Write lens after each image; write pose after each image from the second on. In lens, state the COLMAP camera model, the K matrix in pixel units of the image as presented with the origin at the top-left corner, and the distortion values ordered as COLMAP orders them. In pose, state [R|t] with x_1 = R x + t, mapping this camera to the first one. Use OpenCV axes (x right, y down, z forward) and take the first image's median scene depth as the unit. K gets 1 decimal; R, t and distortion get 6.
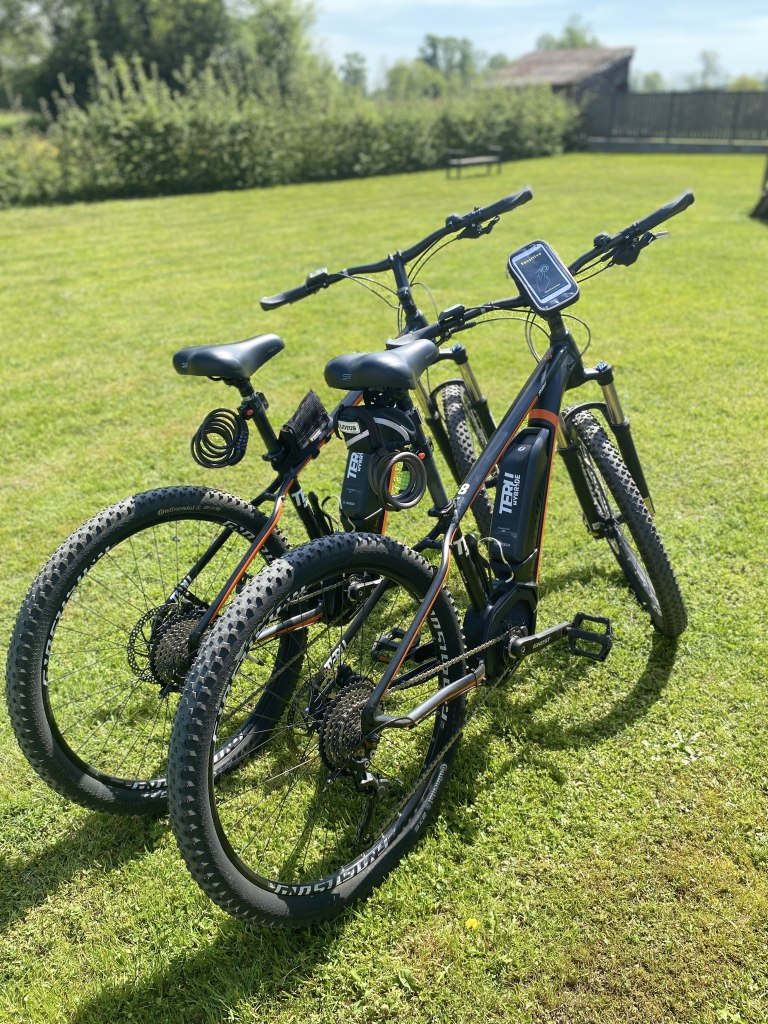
lens RADIAL K [[768.1, 0, 384.0], [0, 768.1, 512.0], [0, 0, 1]] dist [0.004619, -0.008081]
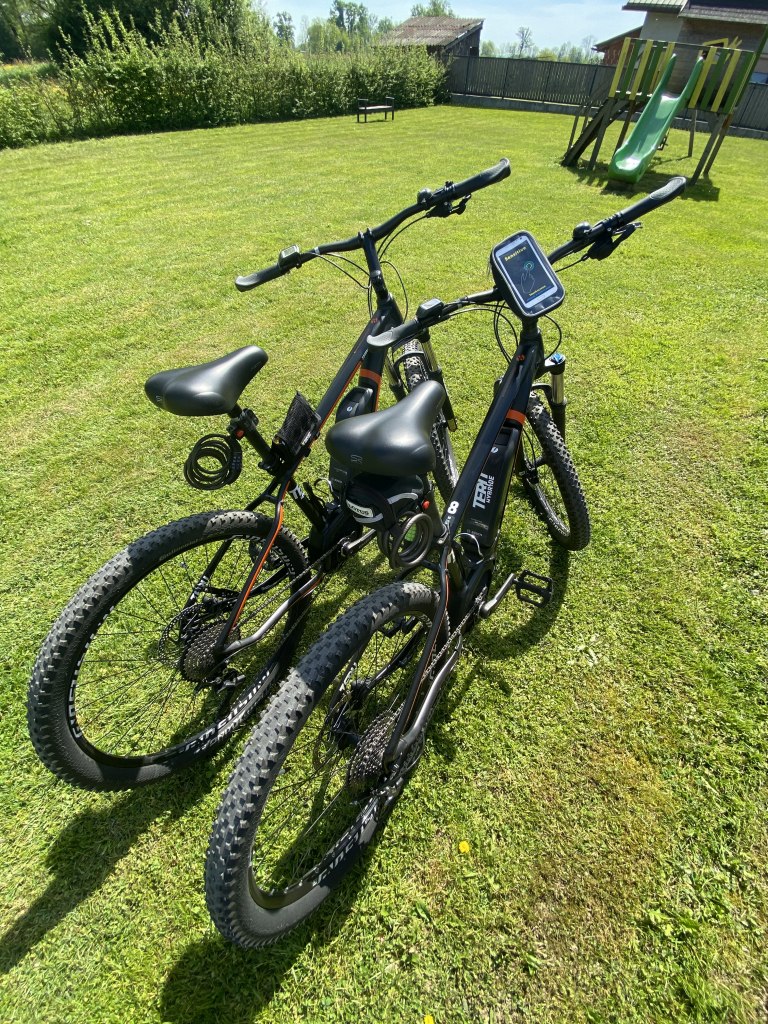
lens RADIAL K [[413.0, 0, 384.0], [0, 413.0, 512.0], [0, 0, 1]] dist [0.010019, -0.015881]
pose [[0.991531, -0.062582, 0.113799, -0.031773], [0.019678, 0.938519, 0.344667, -0.119534], [-0.128372, -0.339509, 0.931802, 0.244371]]
